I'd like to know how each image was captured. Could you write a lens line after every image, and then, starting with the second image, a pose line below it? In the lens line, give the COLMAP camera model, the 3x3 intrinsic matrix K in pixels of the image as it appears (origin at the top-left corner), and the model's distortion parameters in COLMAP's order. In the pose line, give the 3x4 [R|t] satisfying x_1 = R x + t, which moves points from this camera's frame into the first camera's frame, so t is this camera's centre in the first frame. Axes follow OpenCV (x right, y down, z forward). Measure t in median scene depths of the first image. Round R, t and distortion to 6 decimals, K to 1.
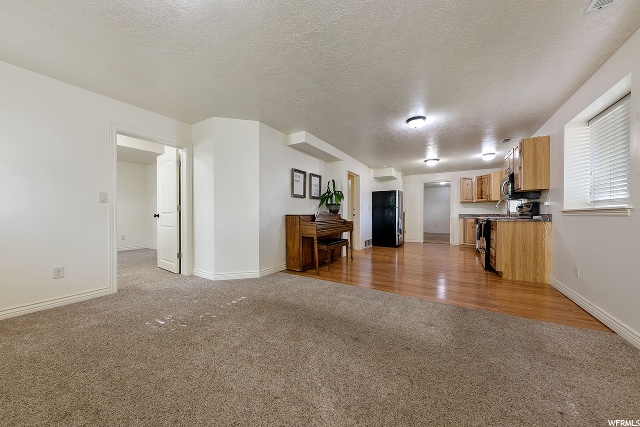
lens RADIAL K [[222.8, 0, 320.0], [0, 222.8, 213.5], [0, 0, 1]] dist [-0.000186, -0.000017]
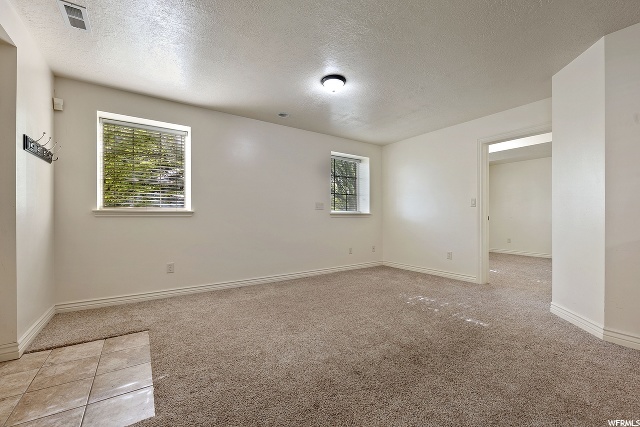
lens RADIAL K [[268.8, 0, 320.0], [0, 268.8, 213.5], [0, 0, 1]] dist [-0.000063, -0.000008]
pose [[-0.423233, -0.009166, -0.905974, 0.337908], [-0.000503, 0.999951, -0.009882, 0.001807], [0.906021, -0.003727, -0.423217, 0.400145]]
